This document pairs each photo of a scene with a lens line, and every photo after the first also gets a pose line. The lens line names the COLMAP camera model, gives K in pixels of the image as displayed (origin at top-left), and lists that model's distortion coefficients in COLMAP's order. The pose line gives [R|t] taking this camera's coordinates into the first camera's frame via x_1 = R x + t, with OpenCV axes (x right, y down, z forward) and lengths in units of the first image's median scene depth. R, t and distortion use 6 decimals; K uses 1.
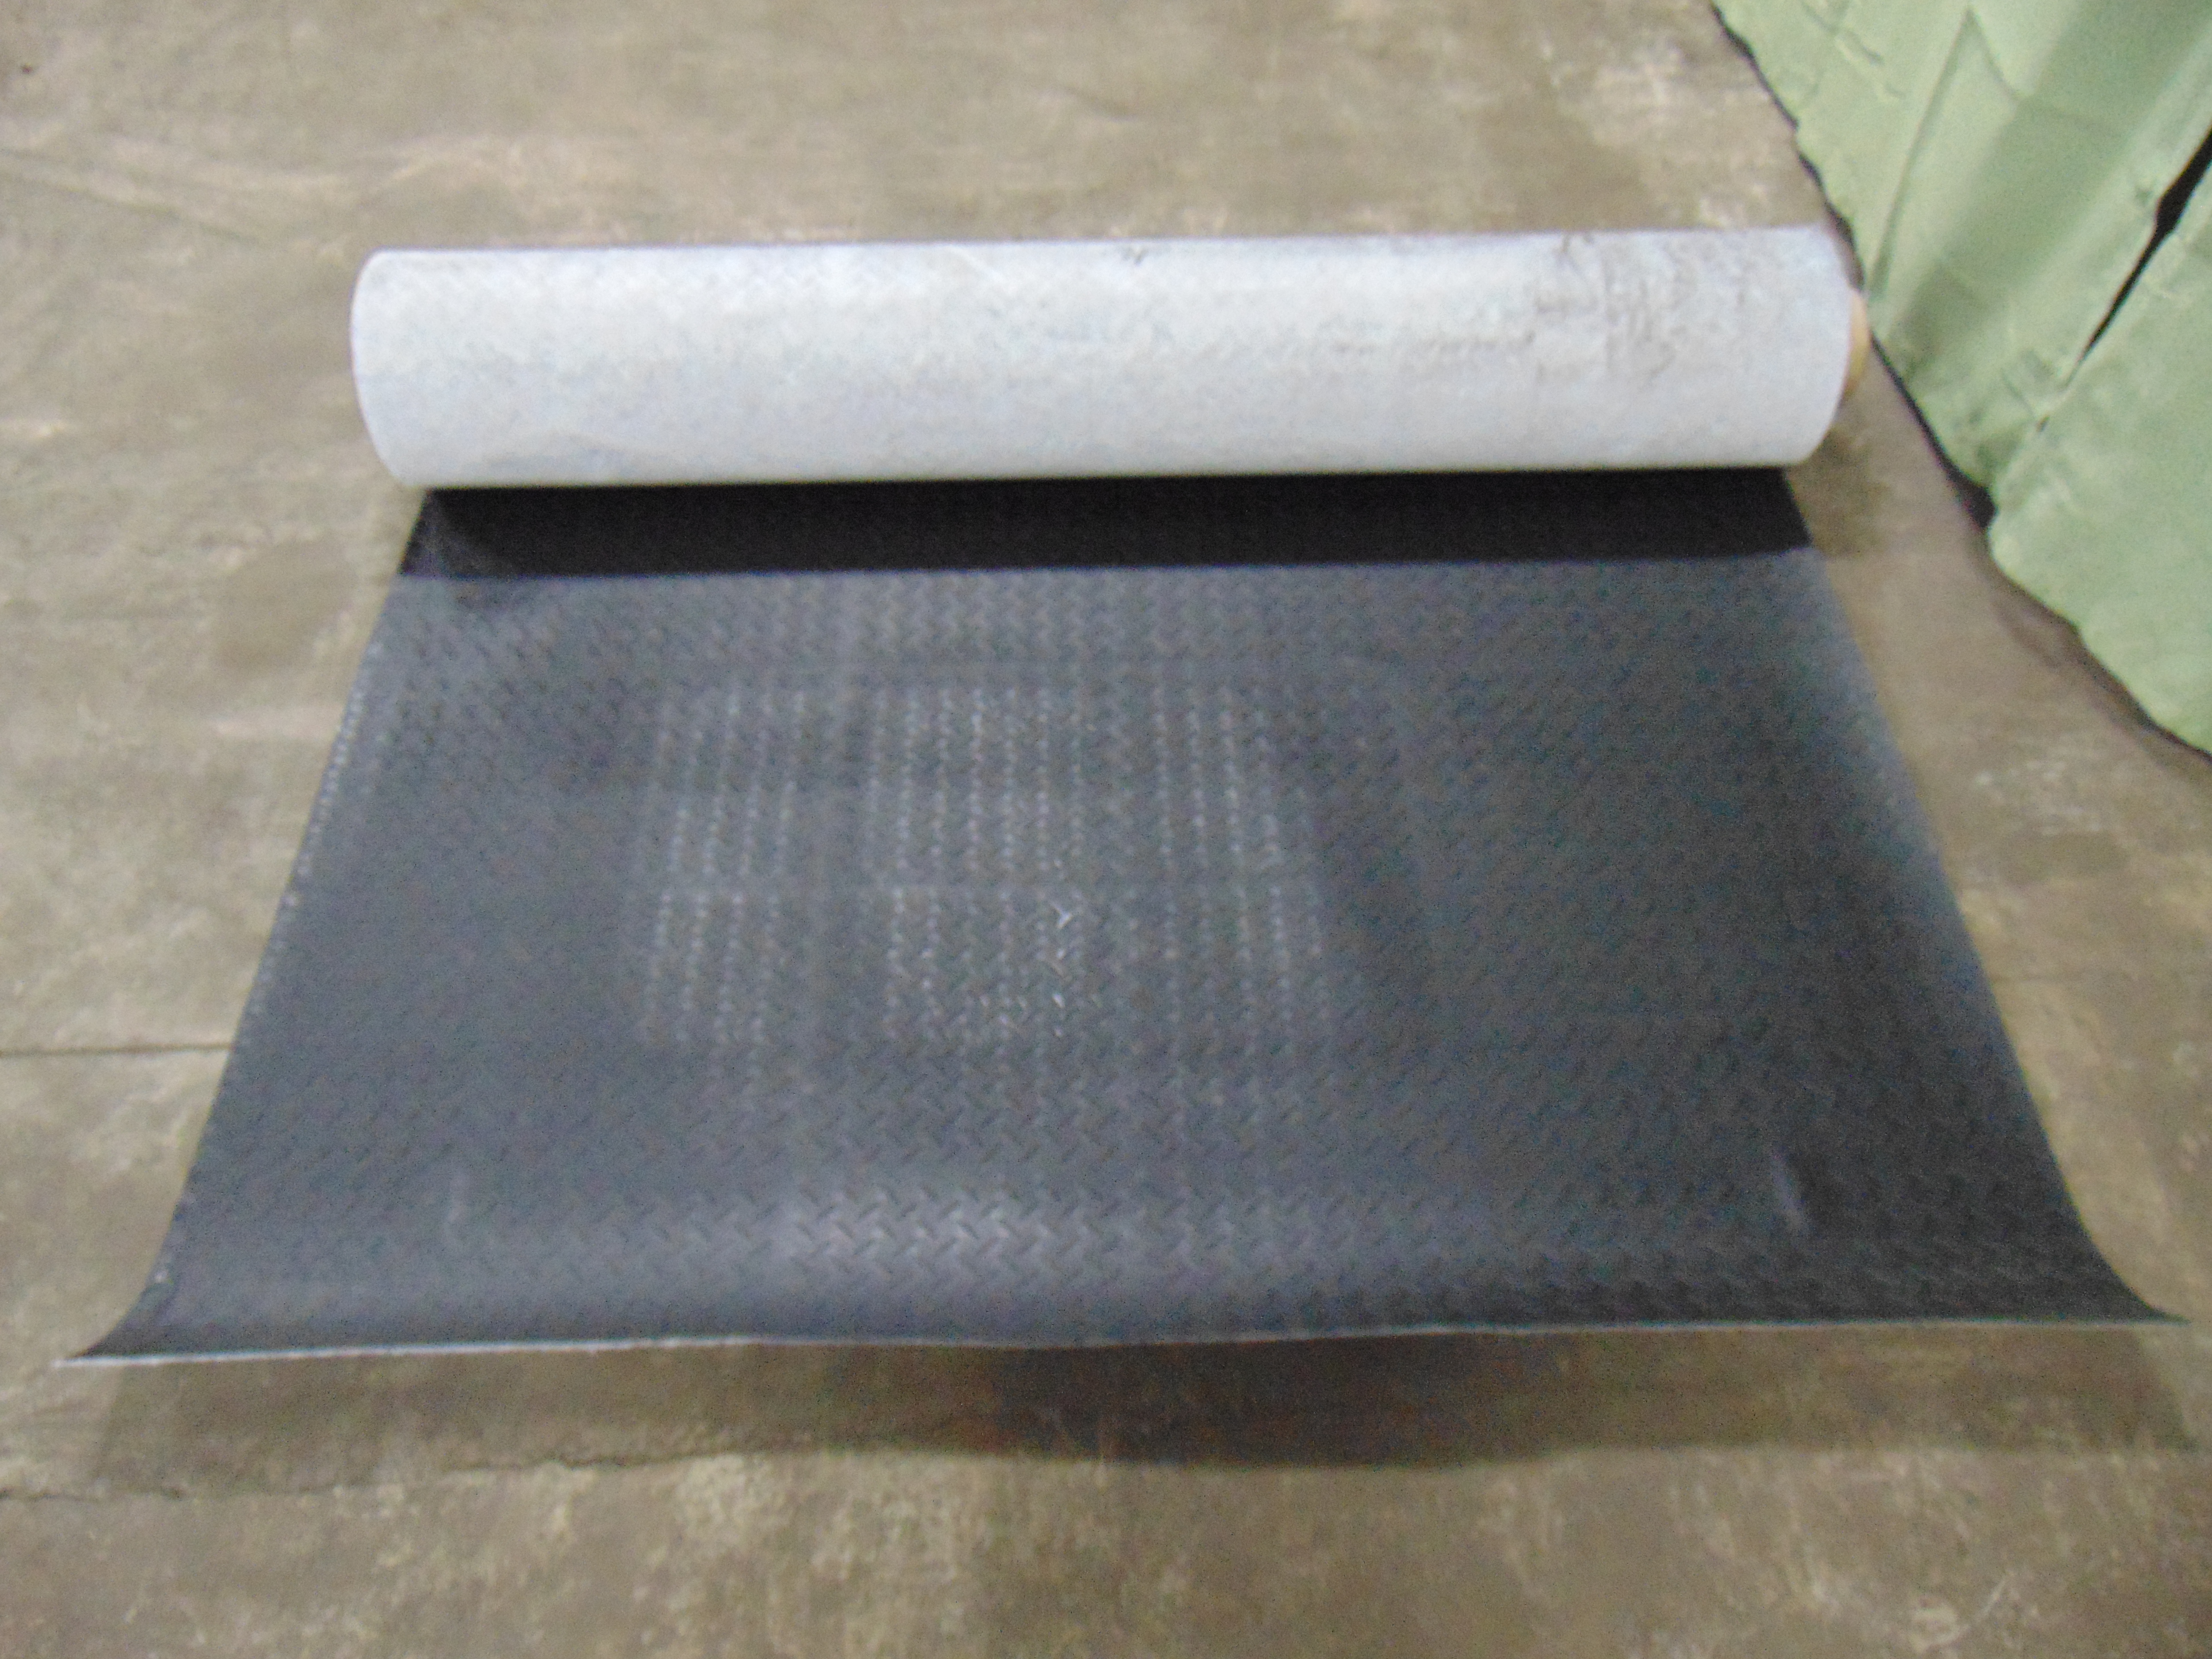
lens RADIAL K [[1765.8, 0, 1107.4], [0, 1765.8, 828.0], [0, 0, 1]] dist [0.001952, 0.043396]
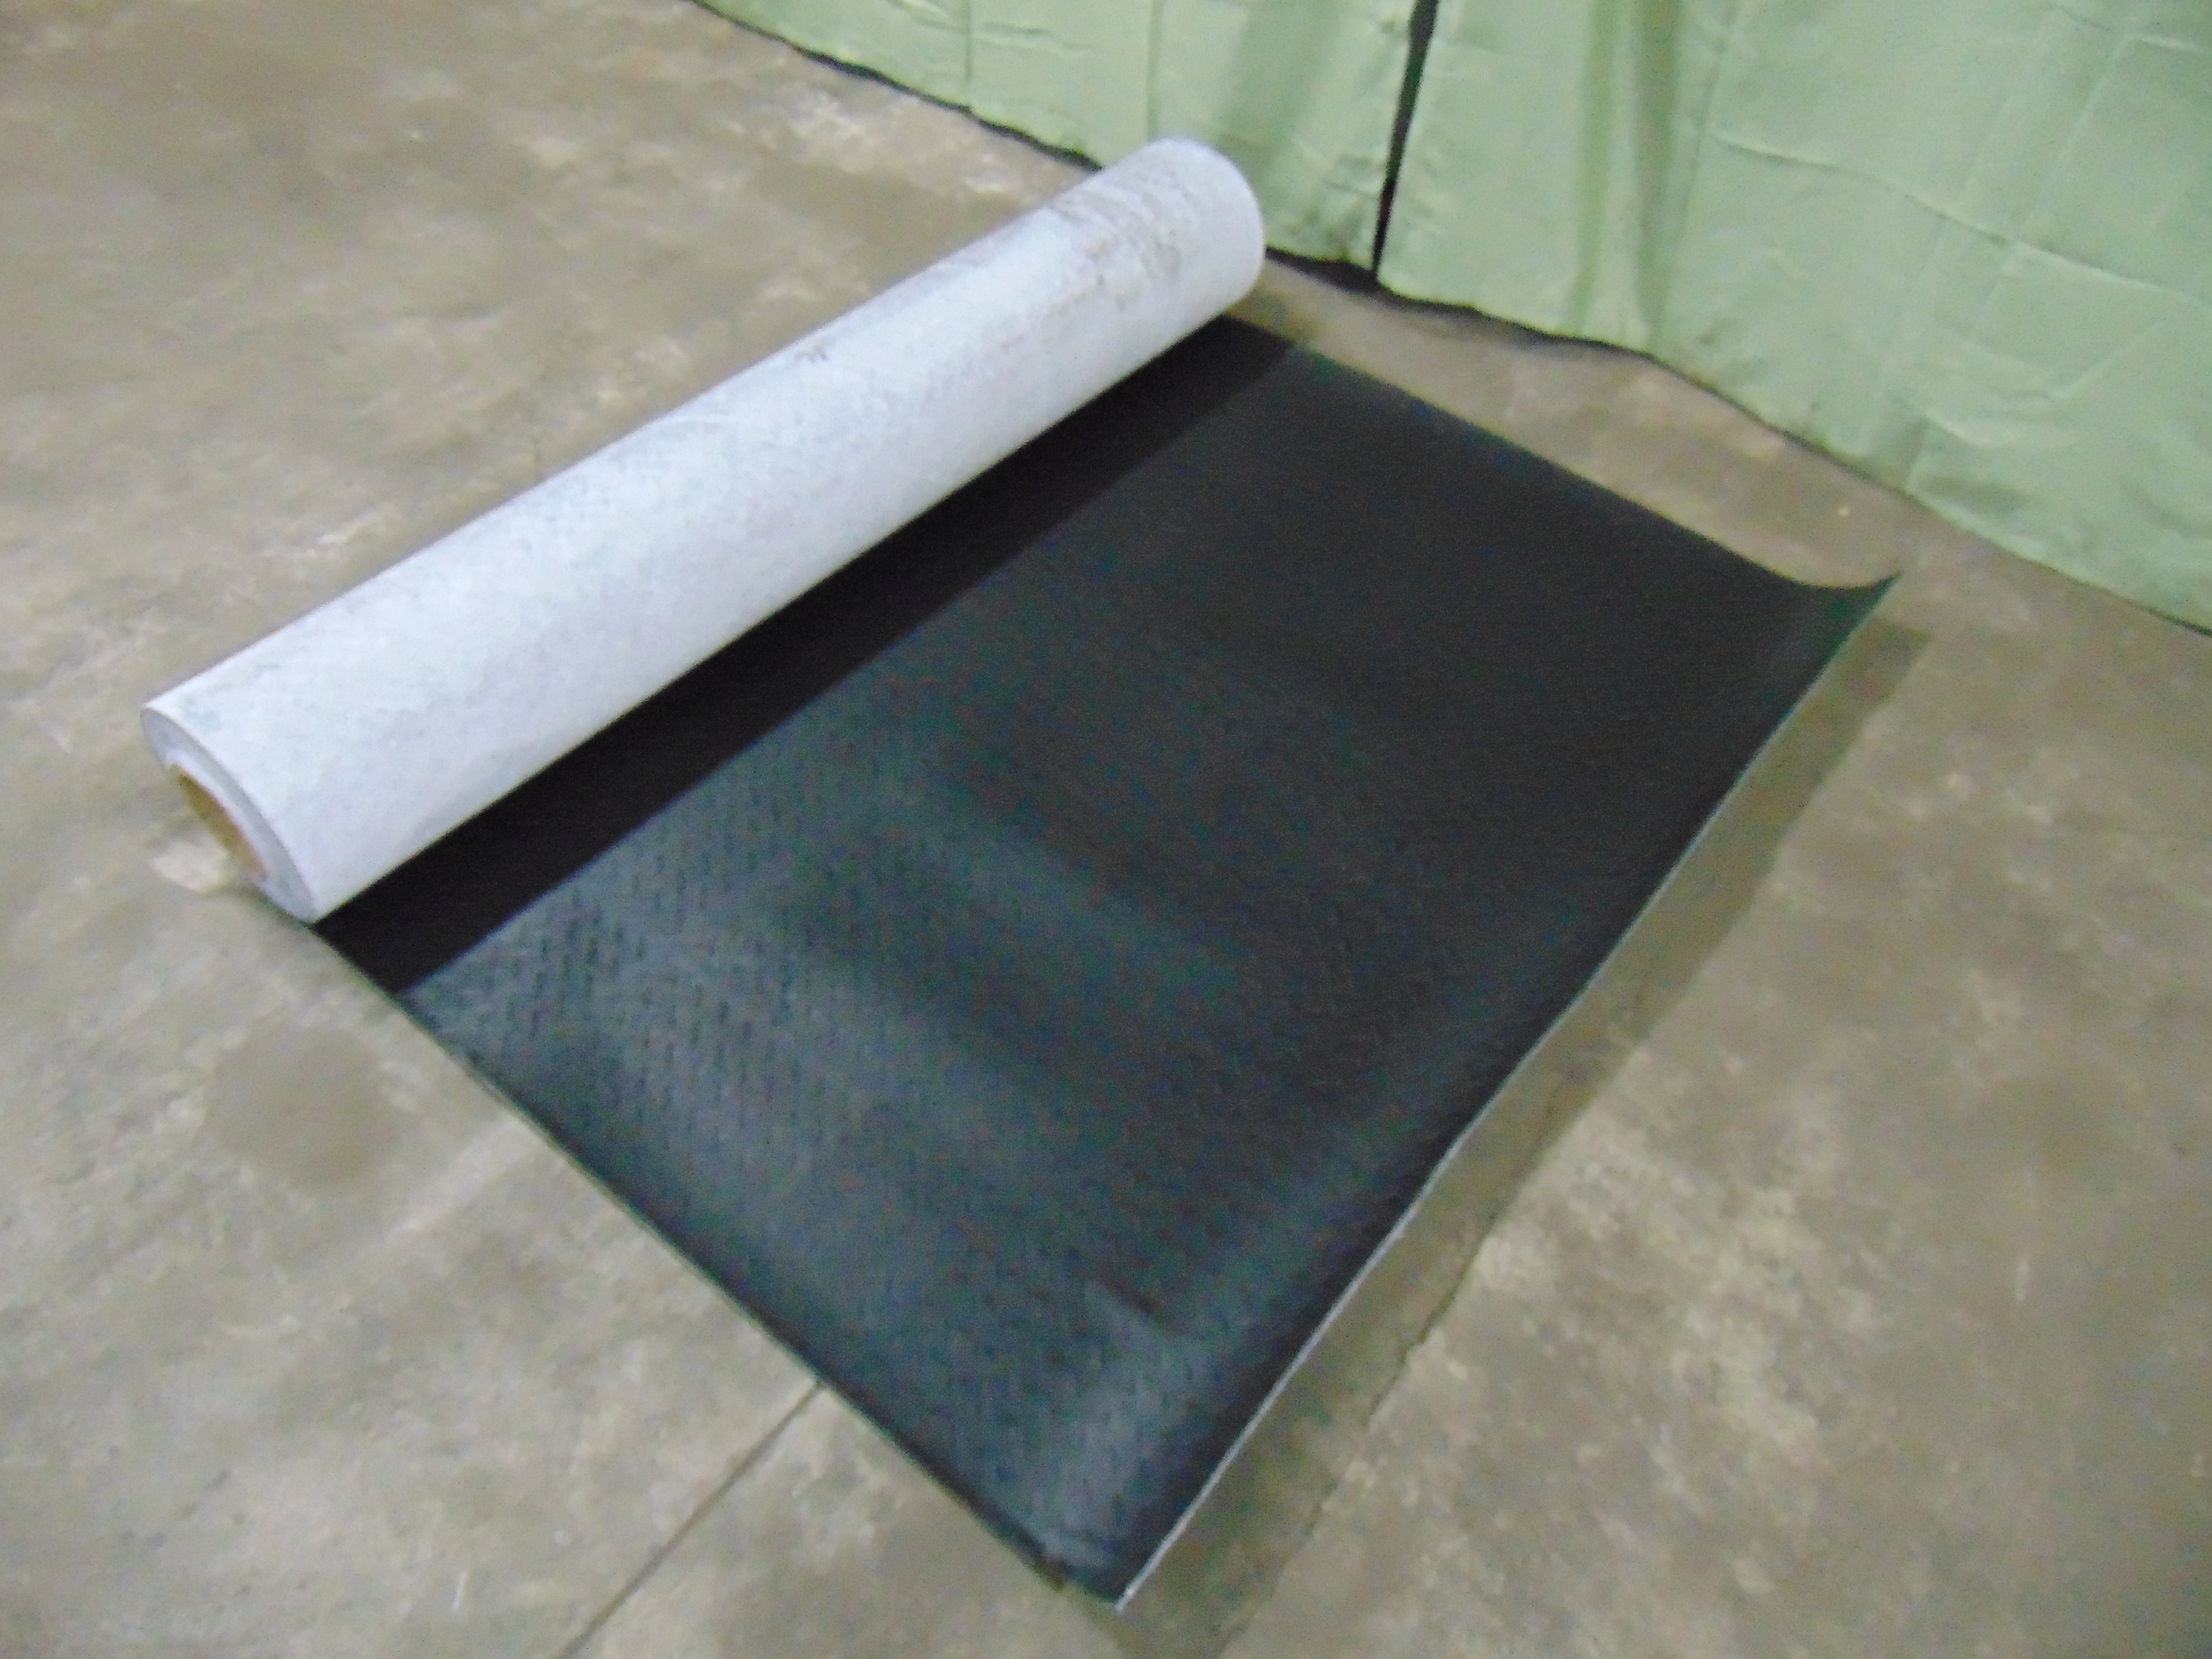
lens RADIAL K [[1765.8, 0, 1104.5], [0, 1765.8, 832.2], [0, 0, 1]] dist [0.001952, 0.043396]
pose [[0.617685, -0.542956, 0.568915, -0.890121], [0.572283, 0.806521, 0.148379, -0.191388], [-0.539405, 0.233929, 0.808900, 0.103857]]
